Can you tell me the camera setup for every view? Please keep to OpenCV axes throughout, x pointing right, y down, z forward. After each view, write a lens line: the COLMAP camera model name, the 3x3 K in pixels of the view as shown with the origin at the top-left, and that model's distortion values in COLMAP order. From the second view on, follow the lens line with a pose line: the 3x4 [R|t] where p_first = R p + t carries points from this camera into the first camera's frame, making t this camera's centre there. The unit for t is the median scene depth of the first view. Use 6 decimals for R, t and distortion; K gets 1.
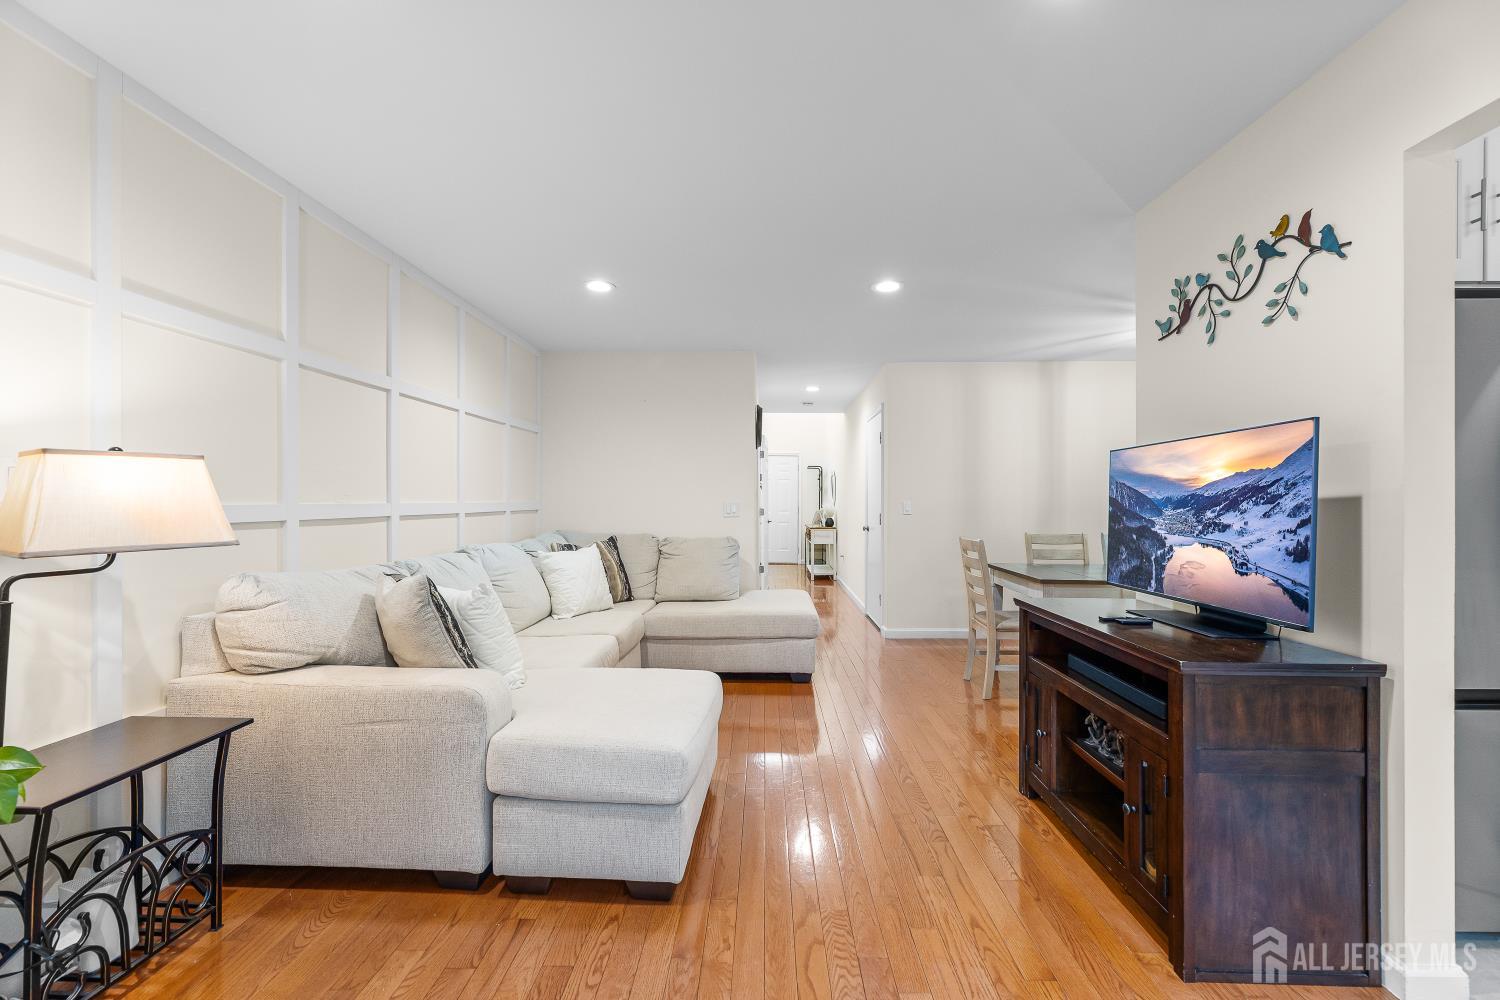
lens RADIAL K [[605.3, 0, 756.8], [0, 605.3, 500.0], [0, 0, 1]] dist [-0.003098, -0.000202]
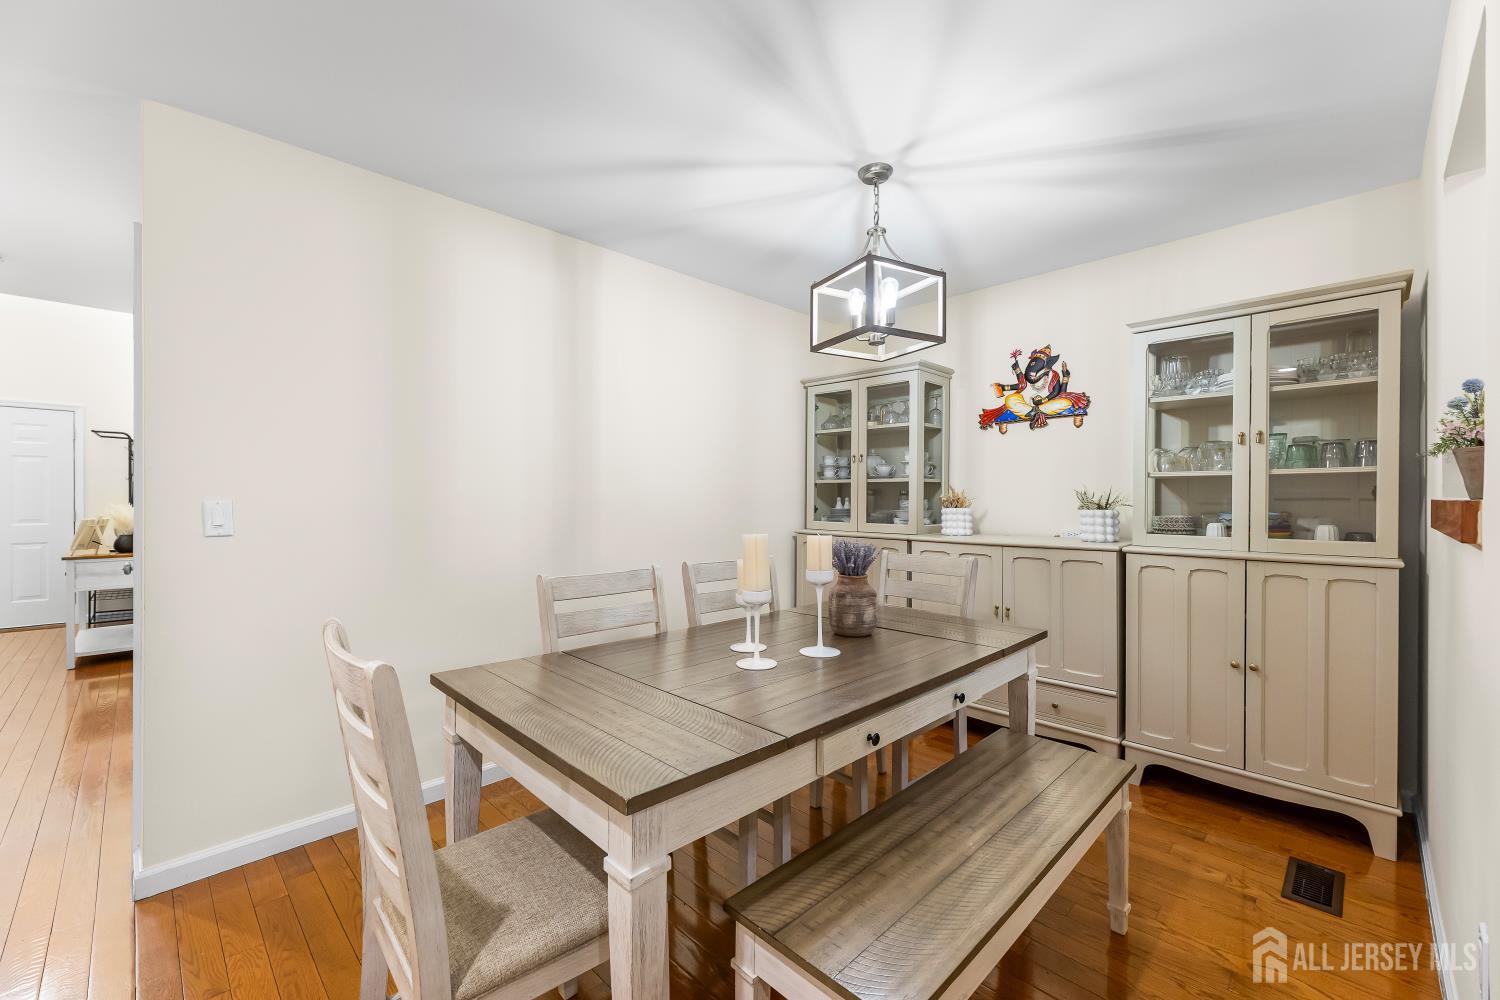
lens RADIAL K [[605.3, 0, 754.8], [0, 605.3, 499.0], [0, 0, 1]] dist [-0.003098, -0.000202]
pose [[0.688612, -0.003351, 0.725123, 0.239863], [-0.000322, 0.999988, 0.004926, -0.003268], [-0.725130, -0.003626, 0.688602, 0.598002]]
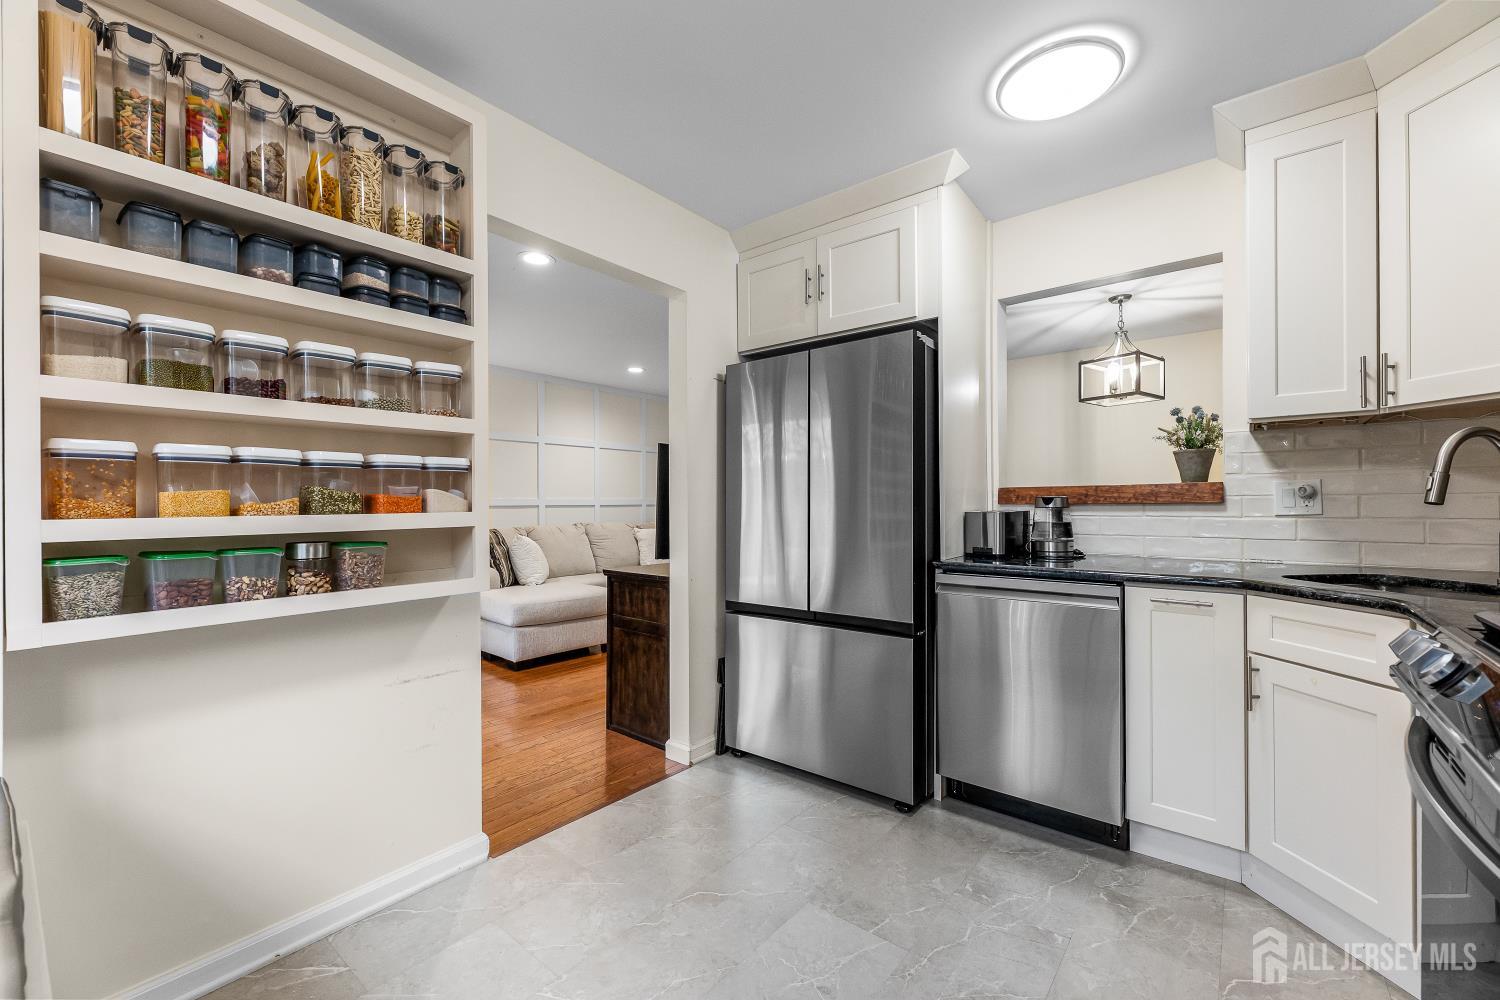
lens RADIAL K [[605.3, 0, 752.7], [0, 605.3, 503.1], [0, 0, 1]] dist [-0.003098, -0.000202]
pose [[0.789112, -0.007358, -0.614205, 2.259550], [0.008355, 0.999964, -0.001244, 0.051931], [0.614193, -0.004150, 0.789145, -0.278680]]
